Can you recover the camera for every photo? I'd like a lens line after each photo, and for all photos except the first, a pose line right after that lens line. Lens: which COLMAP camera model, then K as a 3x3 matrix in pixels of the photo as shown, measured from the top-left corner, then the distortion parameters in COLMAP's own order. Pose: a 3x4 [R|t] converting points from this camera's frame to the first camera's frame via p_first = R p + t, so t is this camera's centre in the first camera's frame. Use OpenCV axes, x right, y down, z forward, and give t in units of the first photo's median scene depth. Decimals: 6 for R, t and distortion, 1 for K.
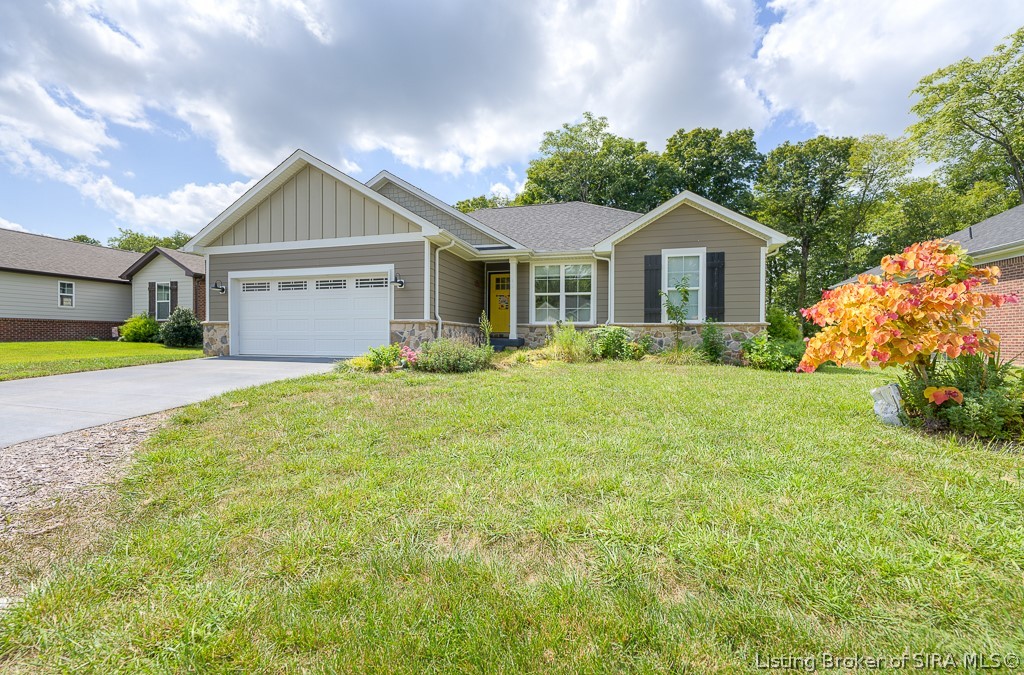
lens RADIAL K [[431.9, 0, 512.0], [0, 431.9, 337.5], [0, 0, 1]] dist [-0.000281, 0.000375]
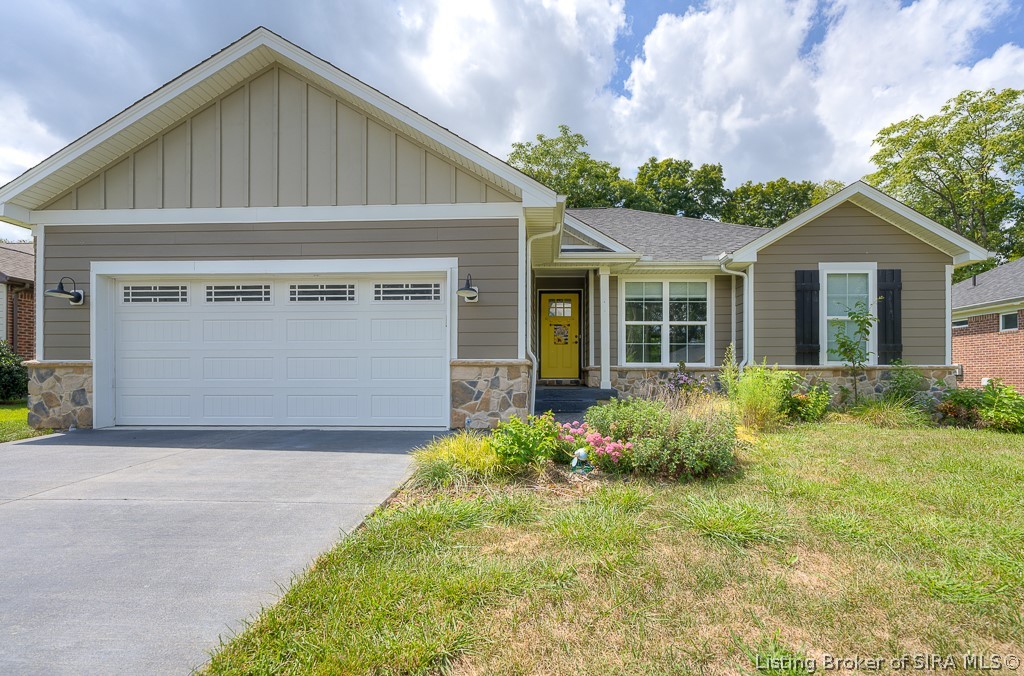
lens RADIAL K [[425.8, 0, 514.3], [0, 425.8, 369.1], [0, 0, 1]] dist [-0.000998, -0.000232]
pose [[0.973085, -0.000858, 0.230444, -0.289802], [0.003988, 0.999906, -0.013120, -0.019003], [-0.230411, 0.013686, 0.972997, 0.403961]]
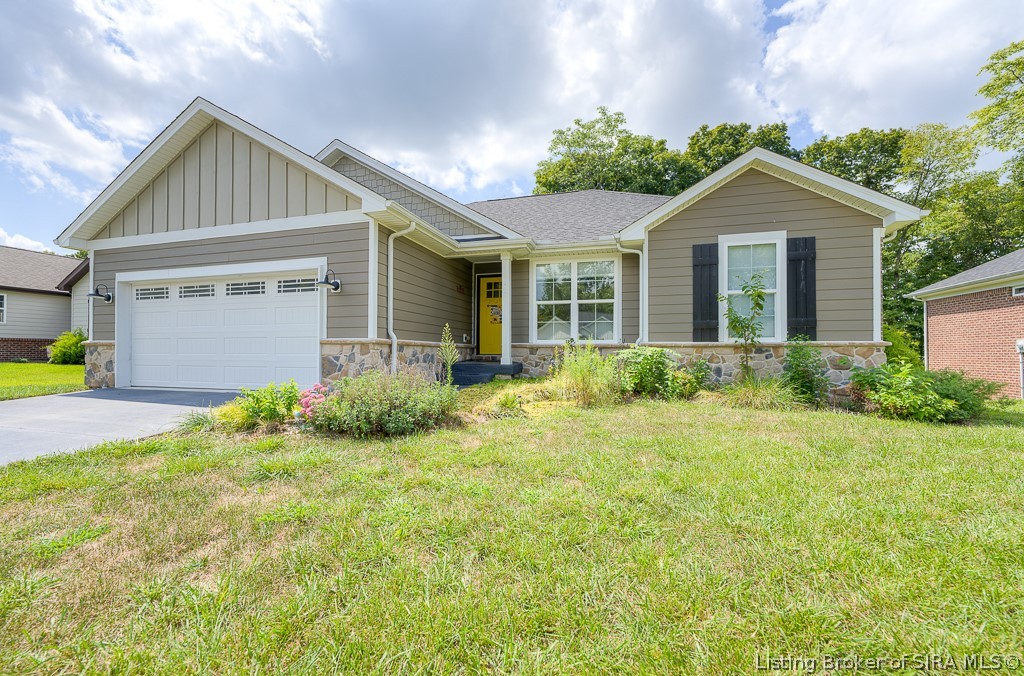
lens RADIAL K [[414.5, 0, 516.6], [0, 414.5, 342.6], [0, 0, 1]] dist [0.000467, 0.000272]
pose [[0.999735, -0.002324, -0.022895, 0.036789], [0.001818, 0.999754, -0.022099, -0.017641], [0.022941, 0.022052, 0.999494, 0.313162]]
